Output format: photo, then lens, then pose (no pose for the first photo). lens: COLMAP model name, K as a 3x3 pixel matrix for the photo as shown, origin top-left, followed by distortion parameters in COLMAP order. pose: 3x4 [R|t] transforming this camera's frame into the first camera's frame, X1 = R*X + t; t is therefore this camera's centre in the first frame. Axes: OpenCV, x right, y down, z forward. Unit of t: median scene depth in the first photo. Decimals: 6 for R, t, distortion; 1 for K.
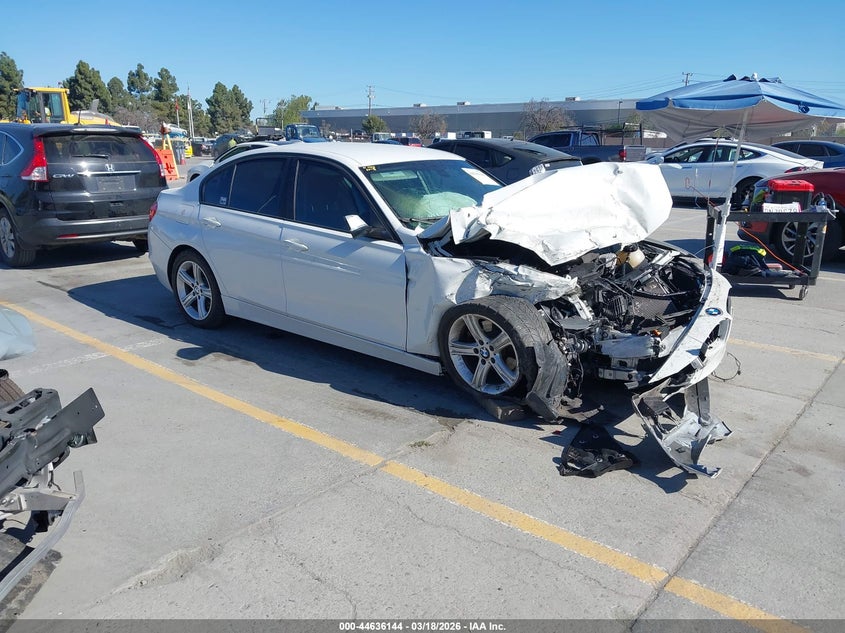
lens RADIAL K [[668.6, 0, 423.0], [0, 668.6, 318.3], [0, 0, 1]] dist [-0.008891, -0.010010]
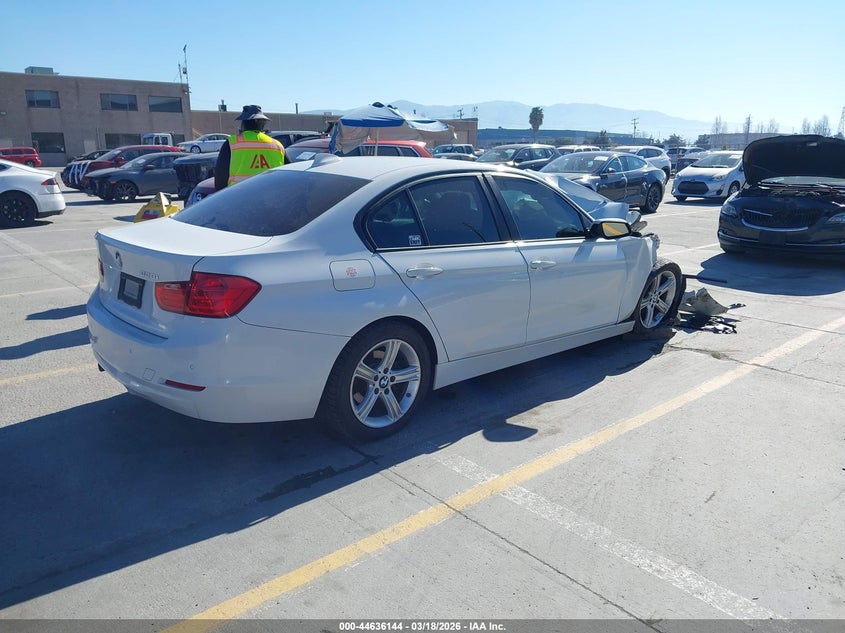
lens RADIAL K [[668.6, 0, 422.8], [0, 668.6, 314.6], [0, 0, 1]] dist [-0.008891, -0.010010]
pose [[0.163785, -0.237687, 0.957434, -1.076450], [0.260142, 0.946593, 0.190494, -0.250940], [-0.951578, 0.217869, 0.216870, 0.908972]]
